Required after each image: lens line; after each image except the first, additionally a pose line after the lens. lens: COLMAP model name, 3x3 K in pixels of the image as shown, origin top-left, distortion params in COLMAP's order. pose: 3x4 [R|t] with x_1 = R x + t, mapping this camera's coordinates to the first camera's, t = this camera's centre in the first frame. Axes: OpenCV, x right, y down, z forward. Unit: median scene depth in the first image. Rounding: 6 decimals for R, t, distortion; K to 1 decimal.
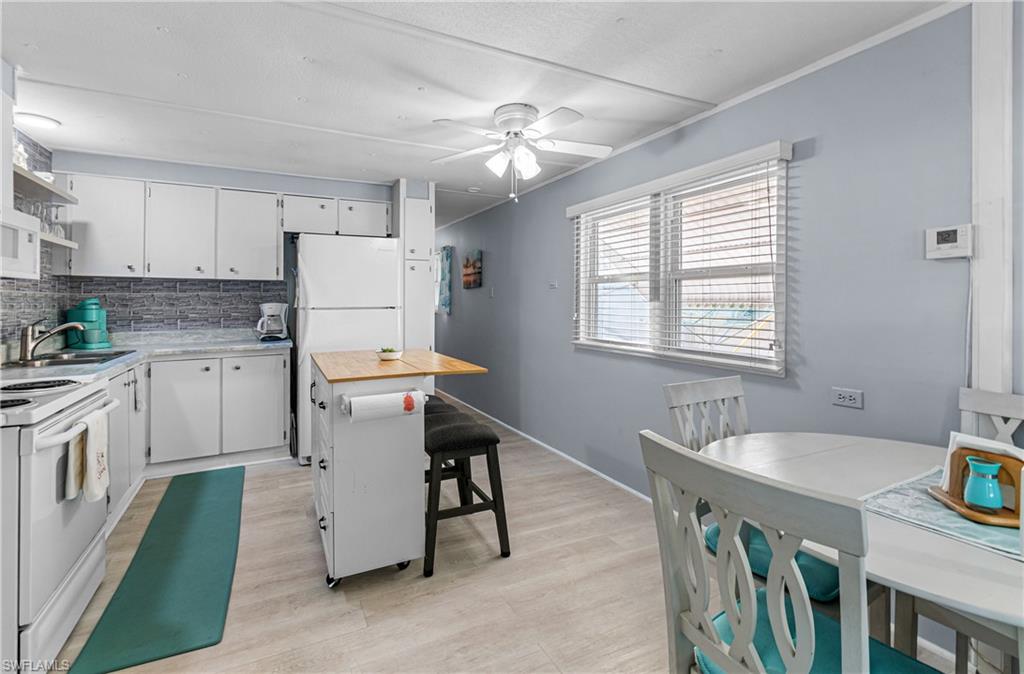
lens RADIAL K [[465.3, 0, 513.1], [0, 465.3, 300.8], [0, 0, 1]] dist [-0.000268, -0.001066]
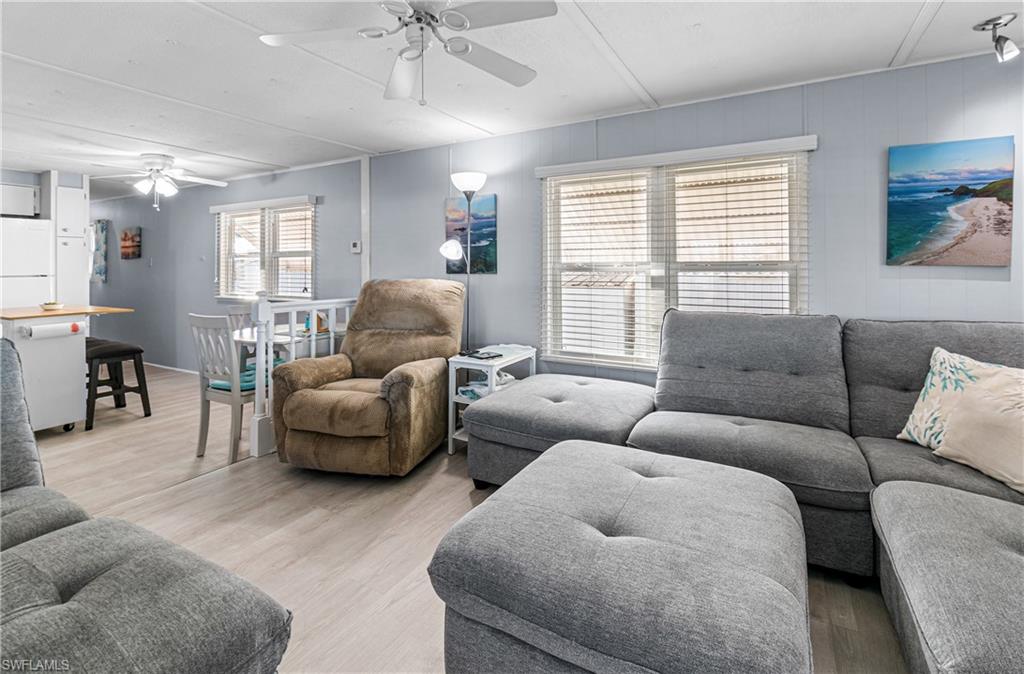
lens RADIAL K [[465.3, 0, 525.8], [0, 465.3, 265.7], [0, 0, 1]] dist [-0.000268, -0.001066]
pose [[0.826150, -0.002996, 0.563442, 0.112158], [0.003908, 0.999992, -0.000413, -0.007340], [-0.563437, 0.002543, 0.826155, -0.802352]]
